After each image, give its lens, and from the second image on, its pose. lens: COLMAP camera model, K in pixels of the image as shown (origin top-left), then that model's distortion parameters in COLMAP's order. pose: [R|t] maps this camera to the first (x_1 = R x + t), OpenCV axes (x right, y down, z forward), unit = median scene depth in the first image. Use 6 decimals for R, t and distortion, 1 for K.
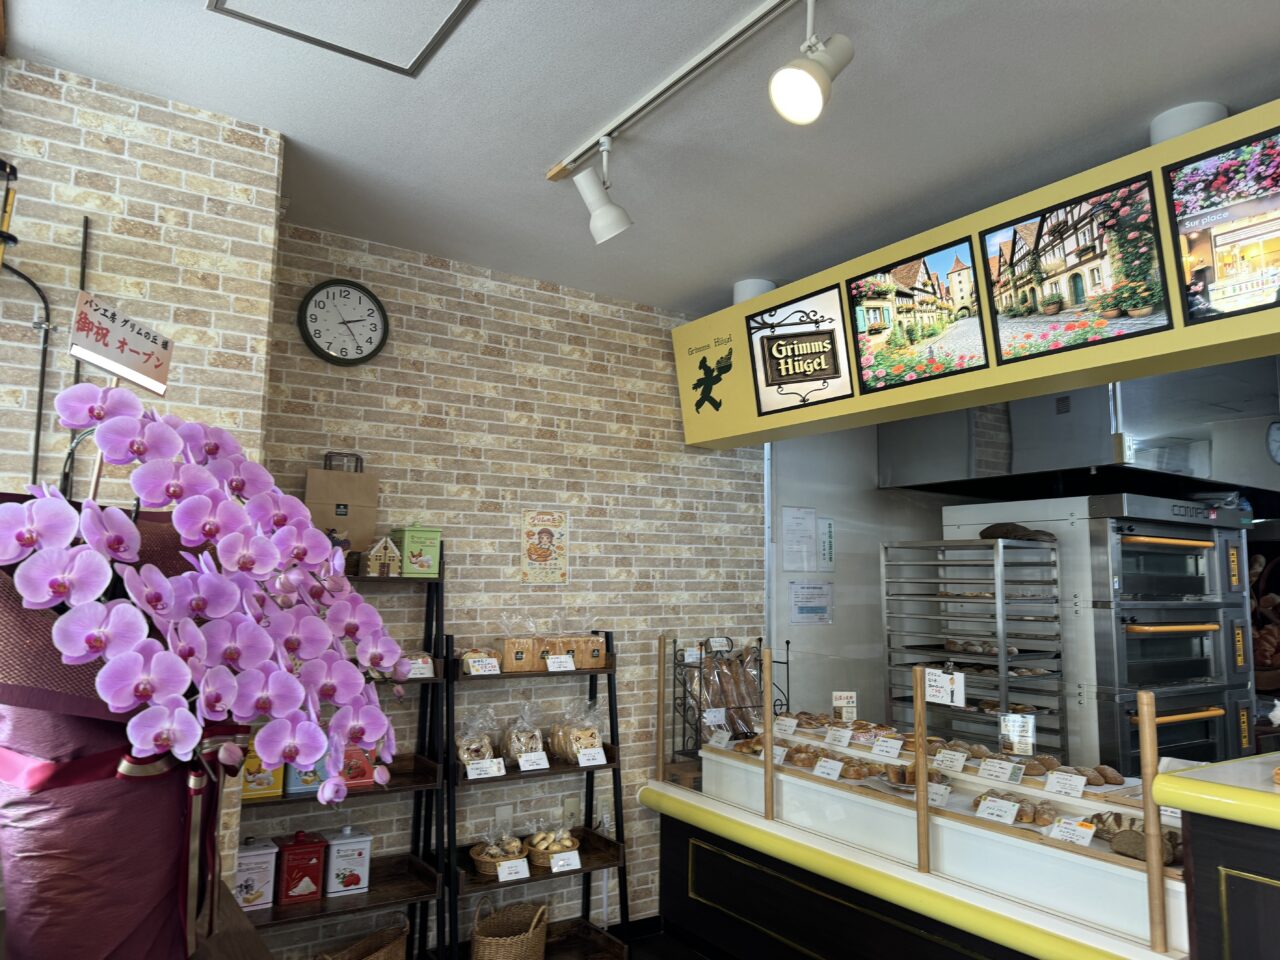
lens RADIAL K [[890.8, 0, 640.0], [0, 890.8, 480.0], [0, 0, 1]] dist [0.045984, -0.041447]
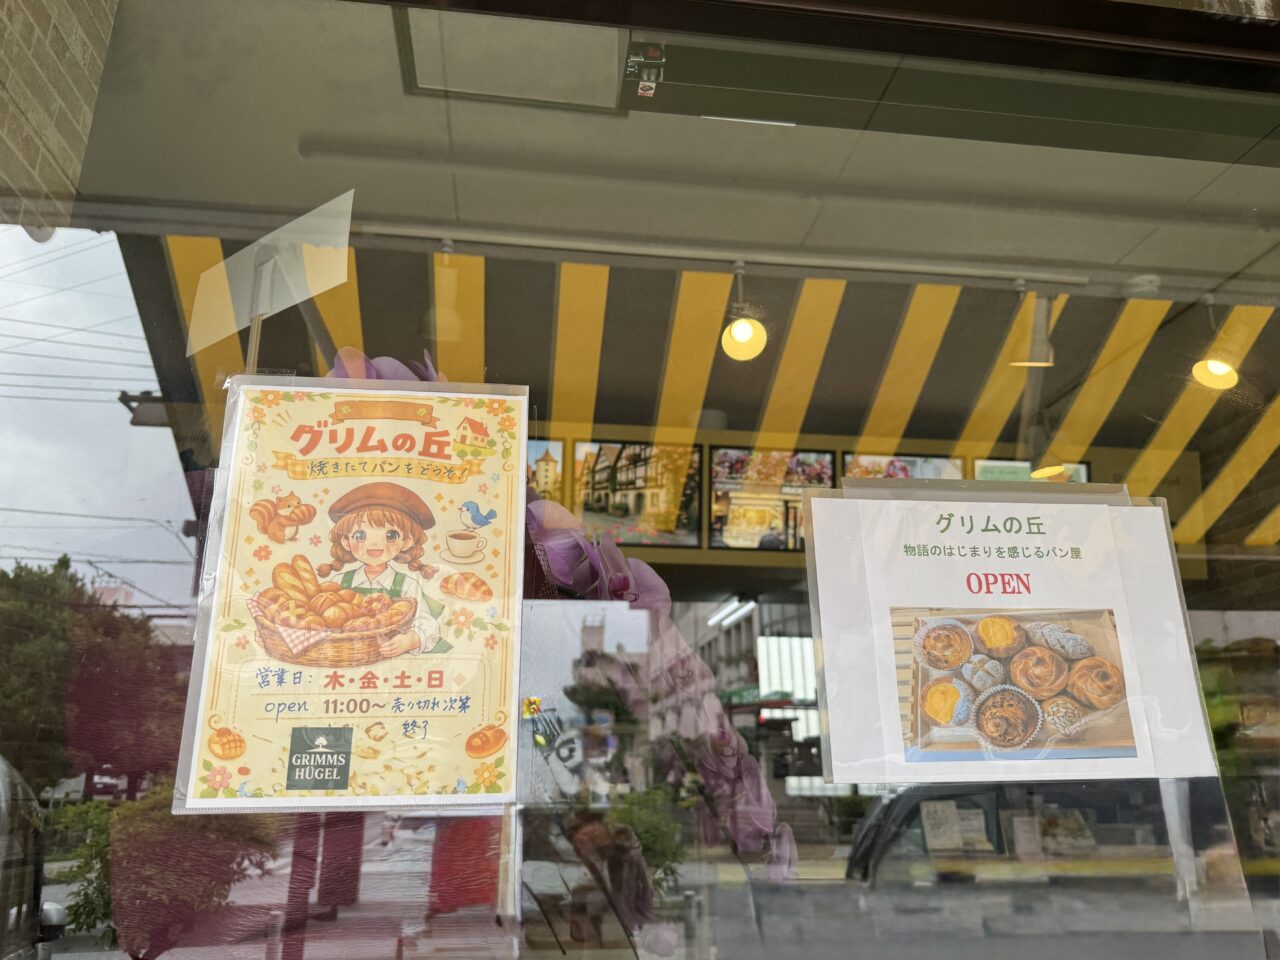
lens RADIAL K [[890.8, 0, 640.0], [0, 890.8, 480.0], [0, 0, 1]] dist [0.045984, -0.041447]
pose [[0.454662, 0.257088, 0.852753, -0.700170], [-0.091177, 0.965840, -0.242569, 0.085283], [-0.885985, 0.032535, 0.462572, 0.369935]]
